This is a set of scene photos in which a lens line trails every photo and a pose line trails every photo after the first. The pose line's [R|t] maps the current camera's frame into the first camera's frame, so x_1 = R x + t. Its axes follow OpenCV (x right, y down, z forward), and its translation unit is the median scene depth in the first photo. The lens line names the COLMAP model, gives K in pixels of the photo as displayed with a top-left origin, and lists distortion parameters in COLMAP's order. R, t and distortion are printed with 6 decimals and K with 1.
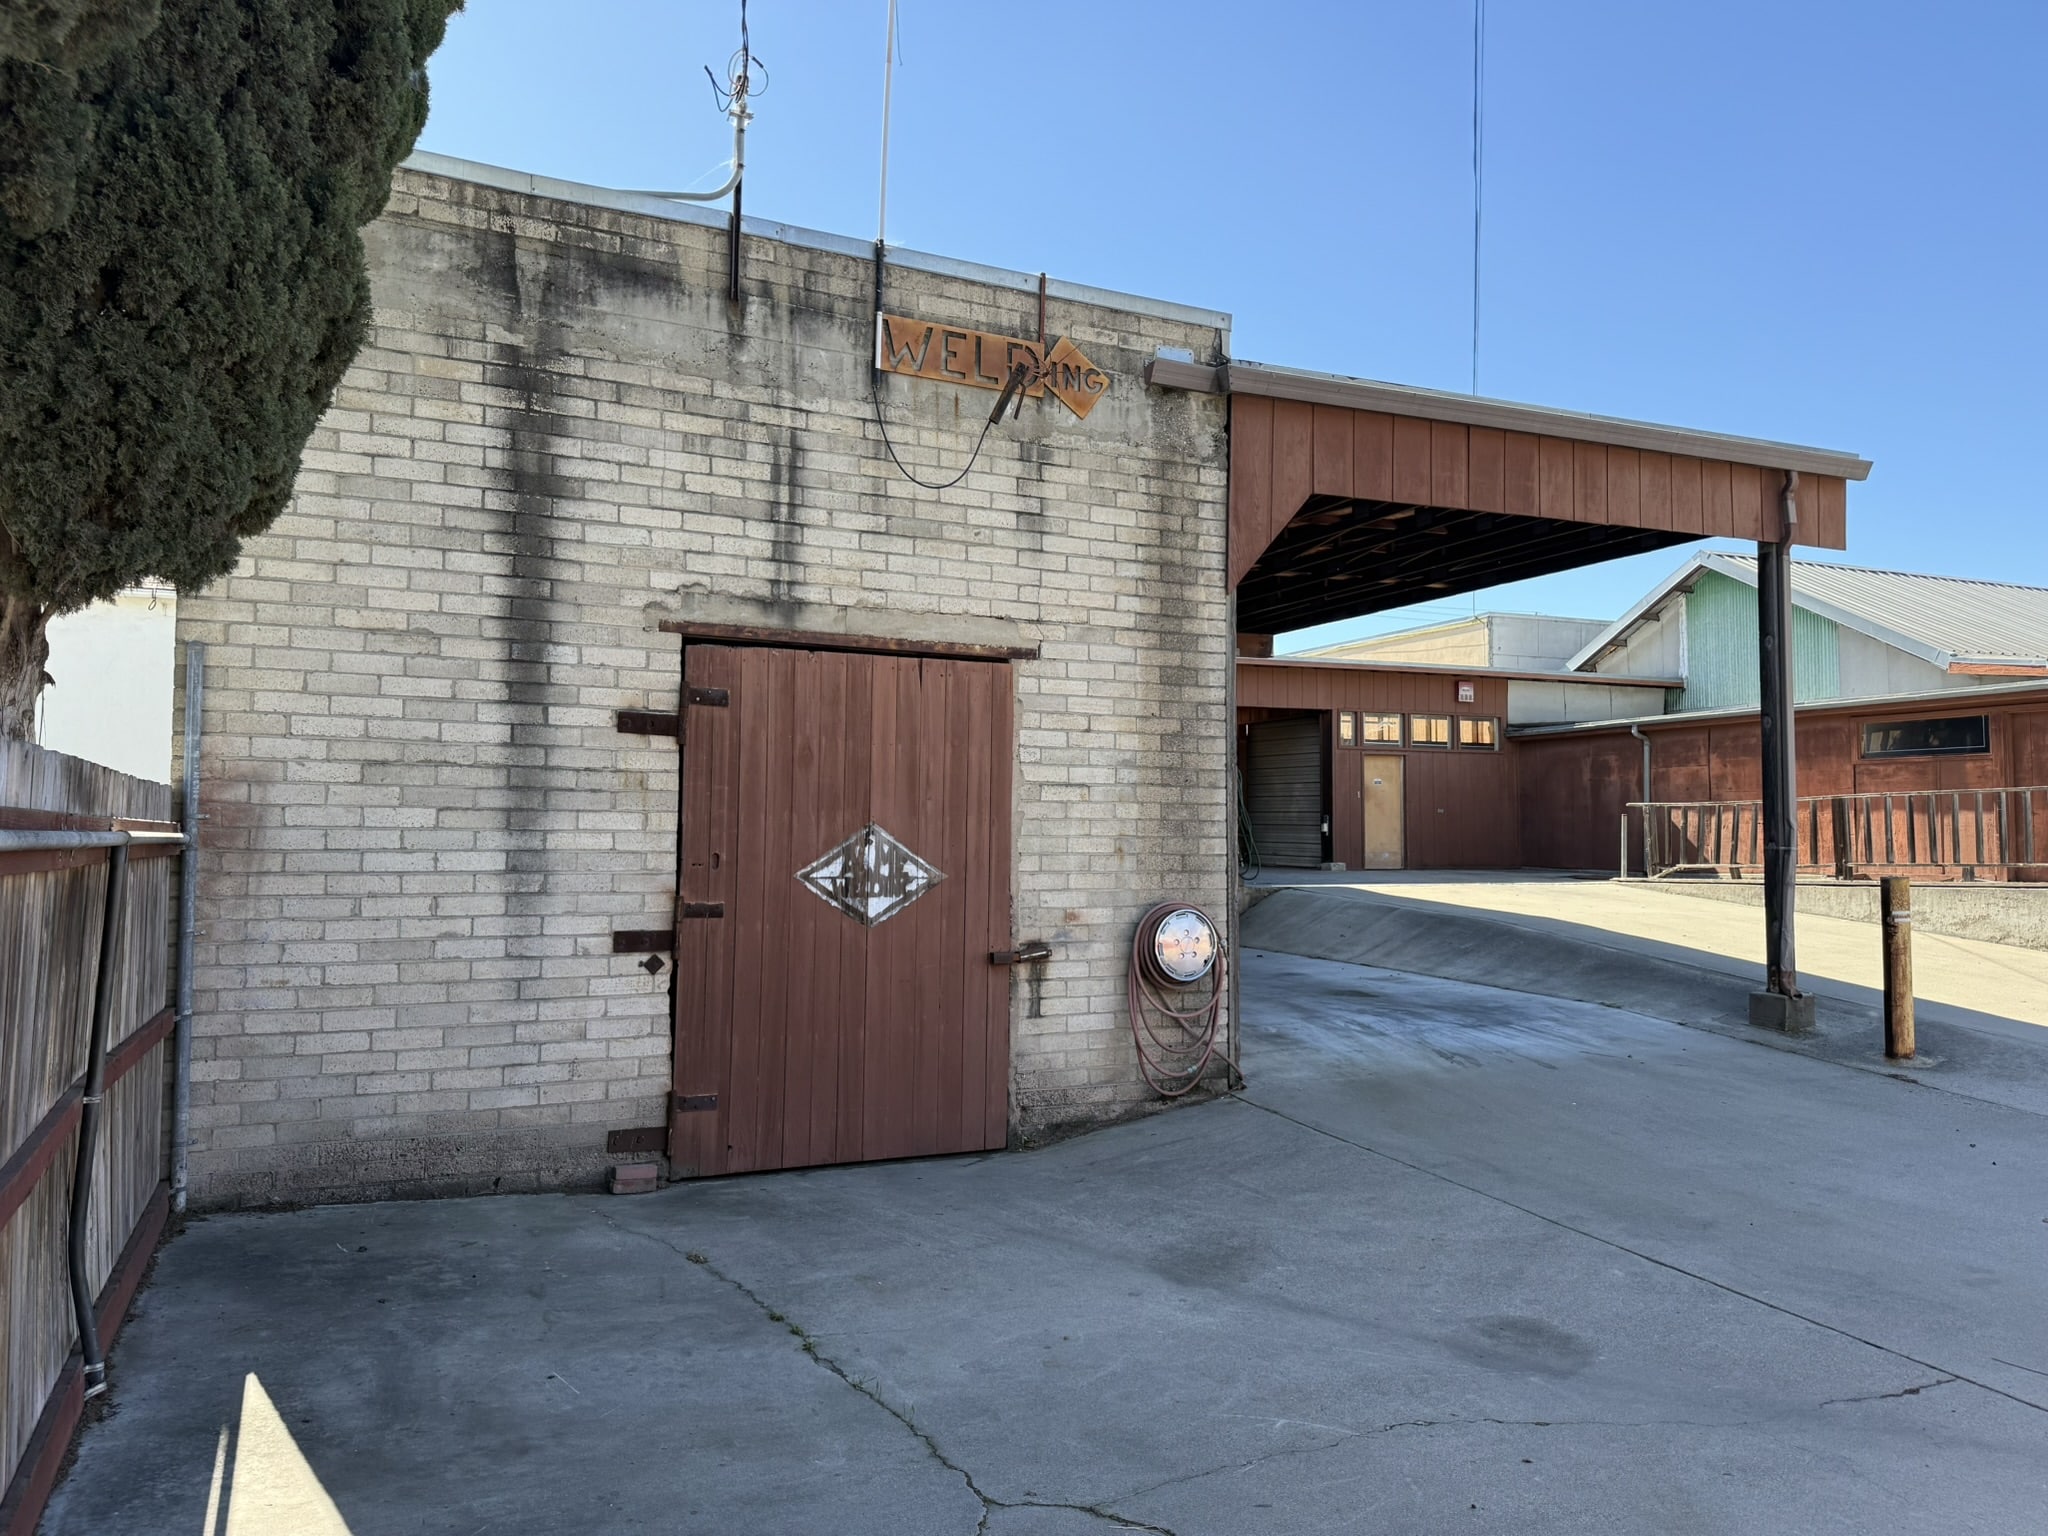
lens RADIAL K [[1409.2, 0, 1024.0], [0, 1409.2, 768.0], [0, 0, 1]] dist [0.062919, -0.105999]
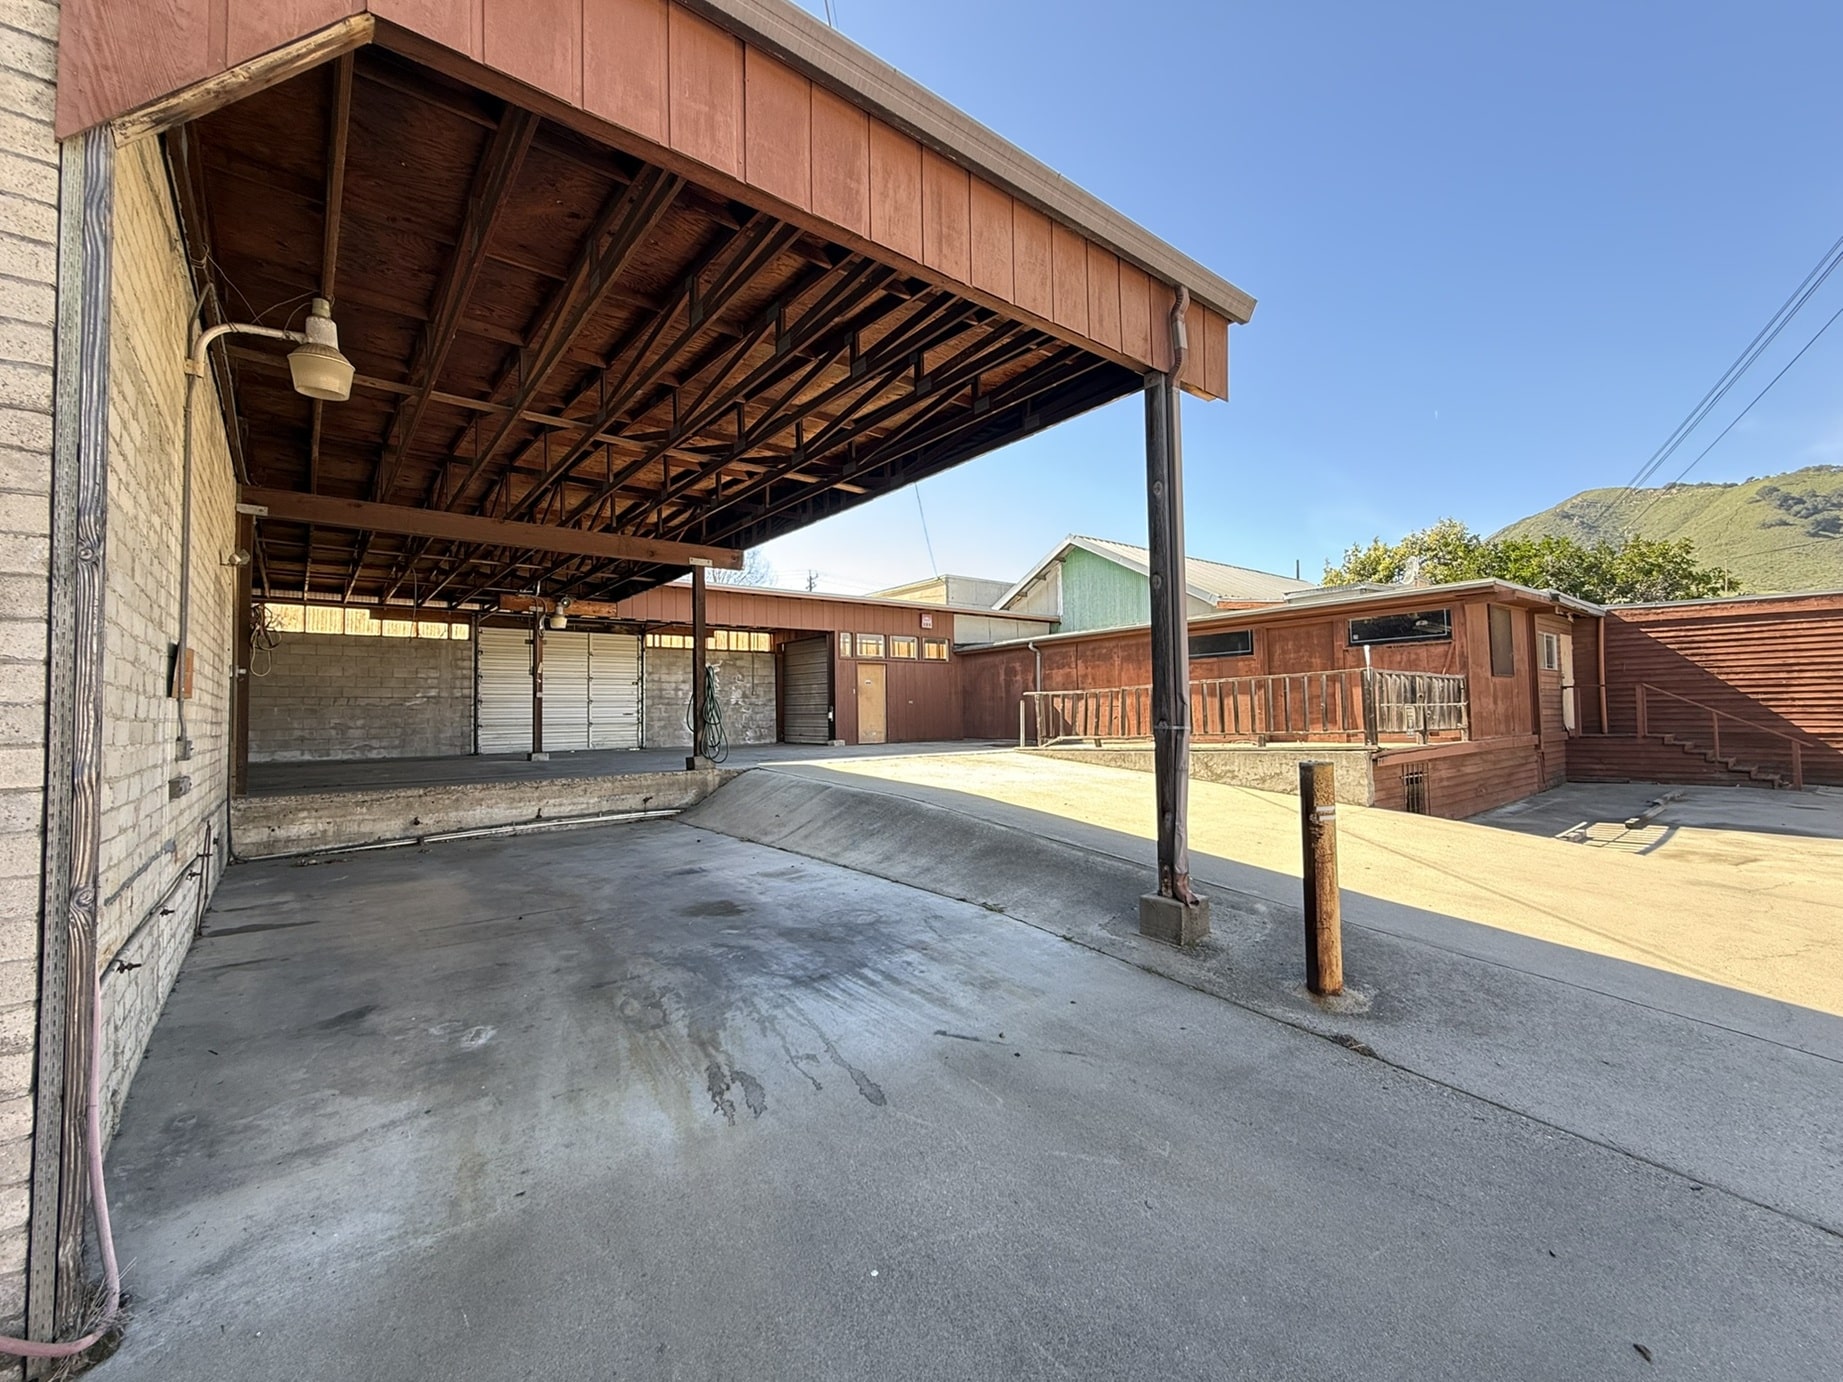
lens RADIAL K [[872.9, 0, 921.5], [0, 872.9, 691.0], [0, 0, 1]] dist [-0.000010, -0.000036]
pose [[0.961778, -0.012594, 0.273542, 0.077534], [0.009112, 0.999861, 0.013997, 0.008080], [-0.273680, -0.010969, 0.961758, 0.170790]]
